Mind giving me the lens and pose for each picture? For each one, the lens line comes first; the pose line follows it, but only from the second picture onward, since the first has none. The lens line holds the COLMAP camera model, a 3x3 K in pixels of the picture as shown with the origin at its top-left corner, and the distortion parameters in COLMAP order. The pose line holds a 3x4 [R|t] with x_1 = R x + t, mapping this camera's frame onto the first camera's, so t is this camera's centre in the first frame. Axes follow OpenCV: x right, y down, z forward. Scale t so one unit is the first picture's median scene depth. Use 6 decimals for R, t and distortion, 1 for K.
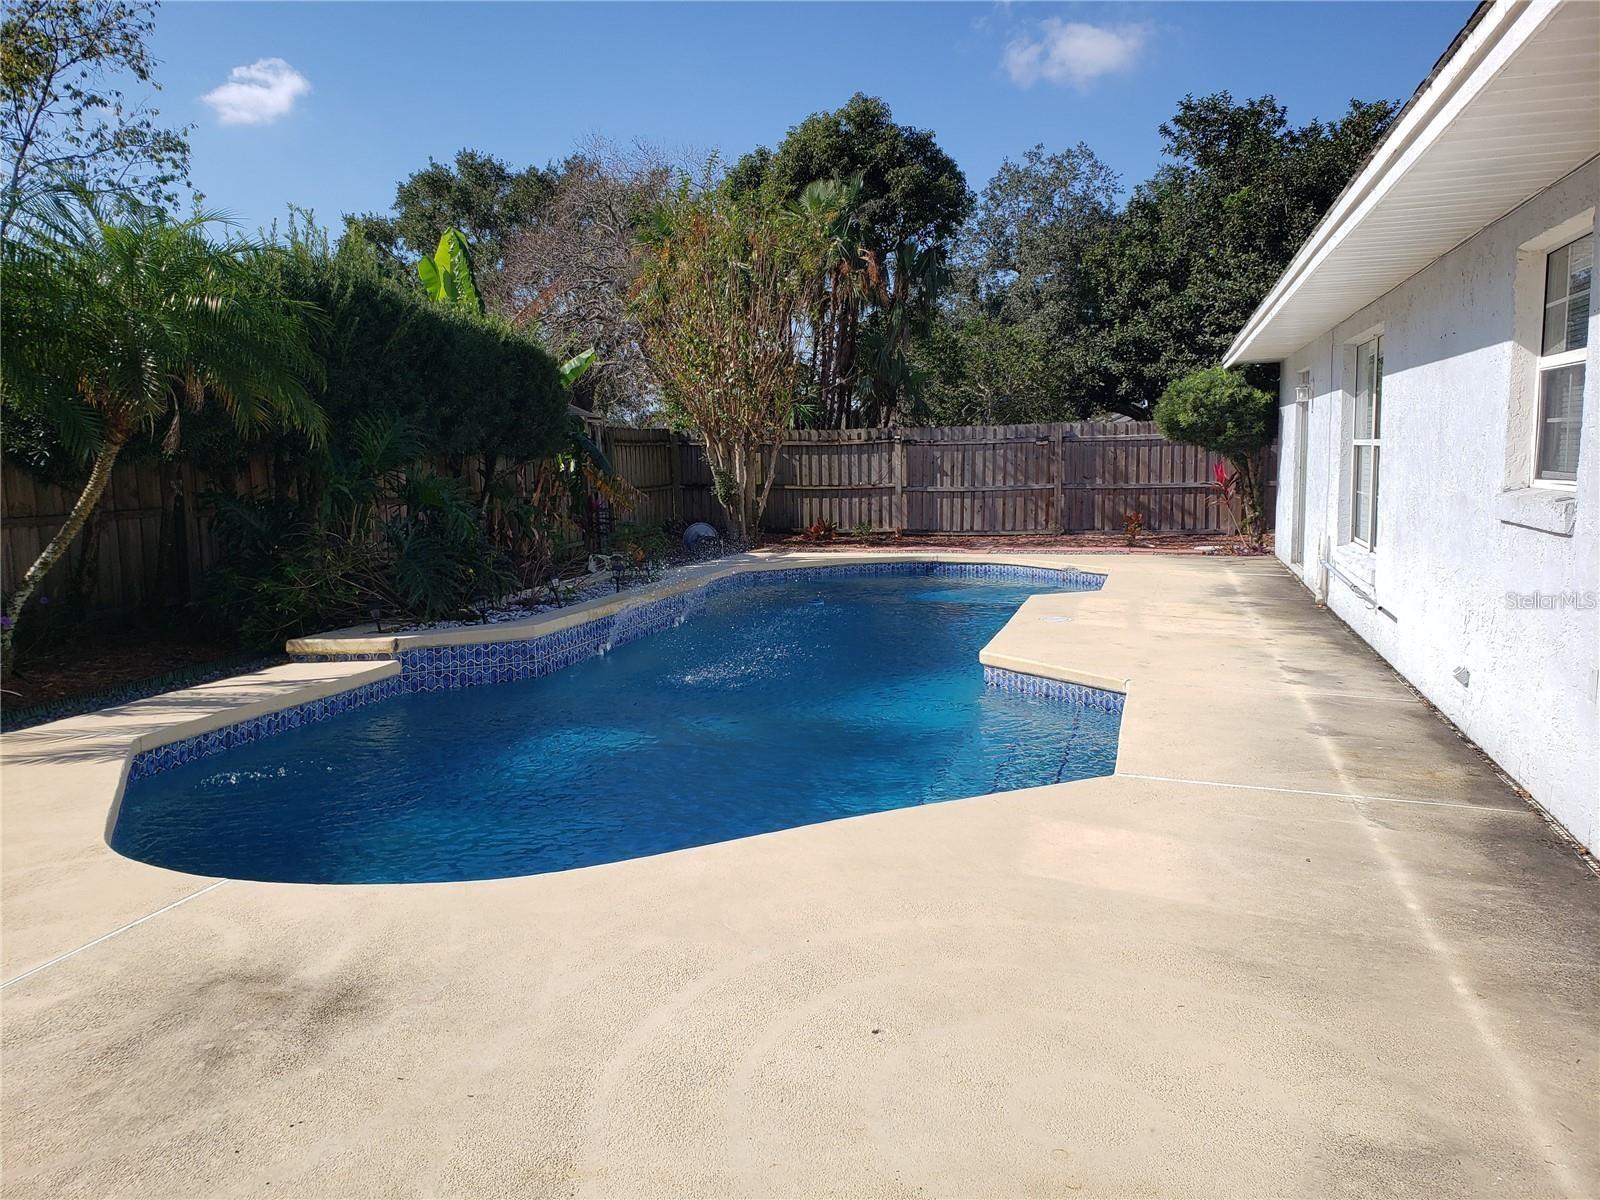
lens RADIAL K [[1220.6, 0, 800.0], [0, 1220.6, 600.0], [0, 0, 1]] dist [0.000969, -0.097179]
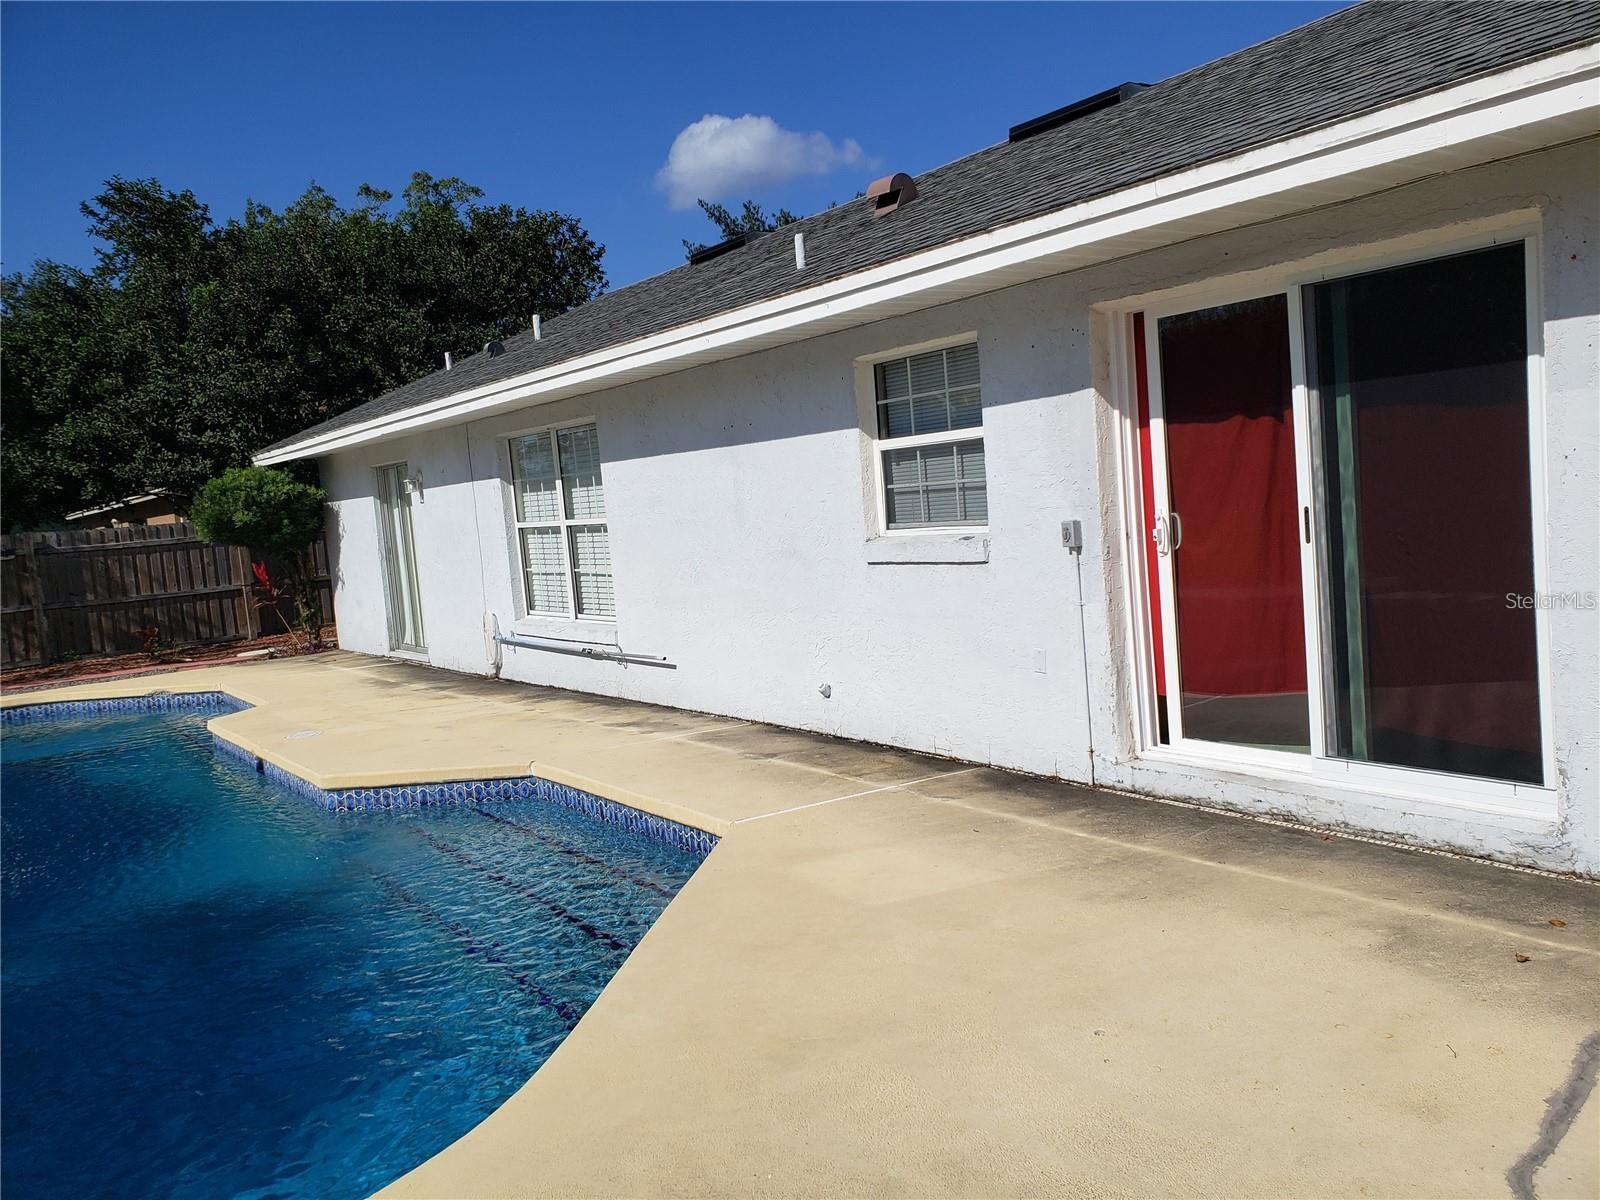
lens RADIAL K [[1206.7, 0, 802.1], [0, 1206.7, 564.8], [0, 0, 1]] dist [0.026018, -0.000813]
pose [[0.587216, -0.074676, 0.805979, -0.156017], [0.165014, 0.985868, -0.028882, -0.011650], [-0.792432, 0.149957, 0.591240, 0.085146]]
